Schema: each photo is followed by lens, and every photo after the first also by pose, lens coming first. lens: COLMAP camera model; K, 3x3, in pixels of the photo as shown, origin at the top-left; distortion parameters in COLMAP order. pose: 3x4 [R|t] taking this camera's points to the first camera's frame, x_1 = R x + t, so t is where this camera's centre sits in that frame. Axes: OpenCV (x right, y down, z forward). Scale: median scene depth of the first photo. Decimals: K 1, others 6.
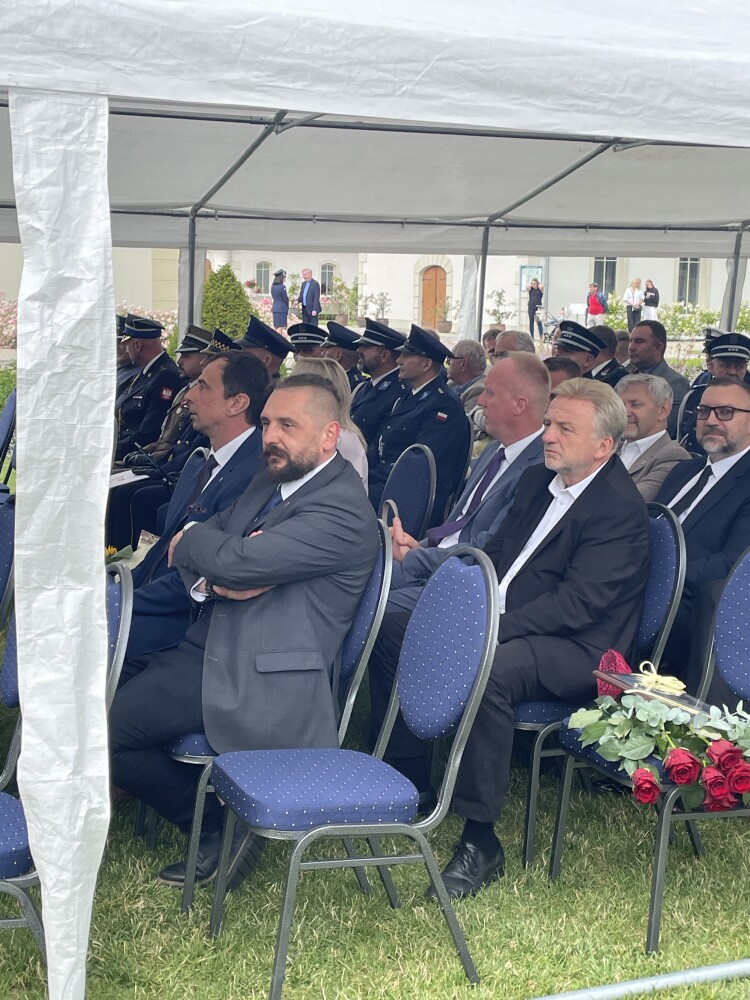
lens RADIAL K [[1485.4, 0, 375.0], [0, 1485.4, 500.0], [0, 0, 1]] dist [0.131507, -0.168283]
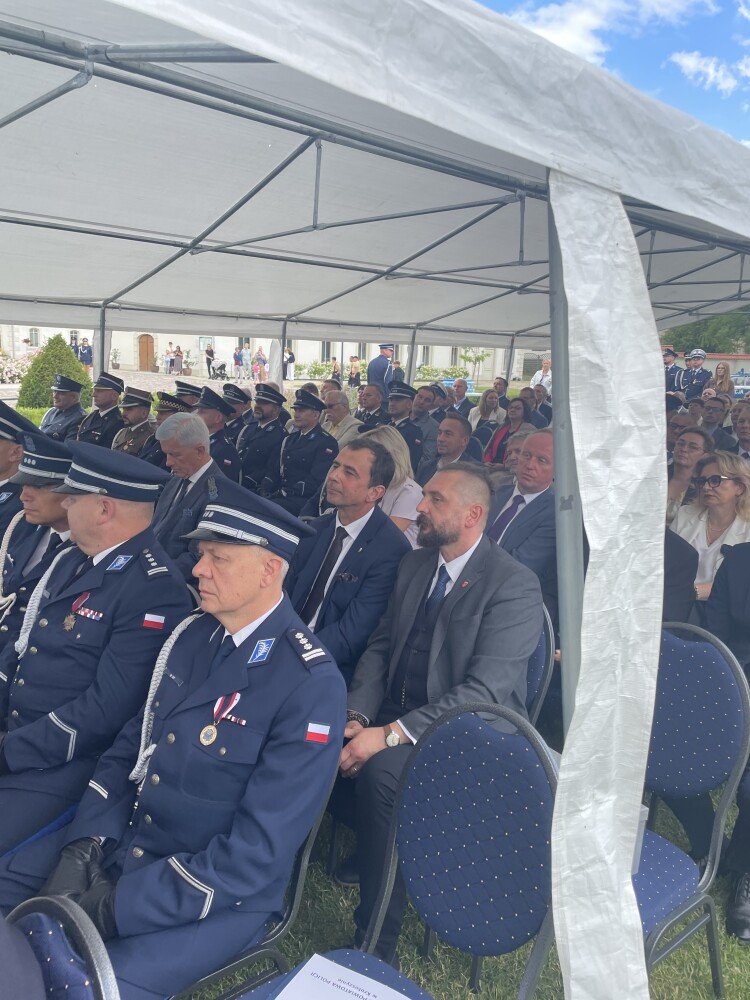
lens RADIAL K [[754.0, 0, 375.0], [0, 754.0, 500.0], [0, 0, 1]] dist [0.105023, -0.101886]
pose [[0.939248, -0.048293, 0.339825, -0.425208], [0.028922, 0.997667, 0.061844, -0.126672], [-0.342018, -0.048258, 0.938453, 0.612242]]
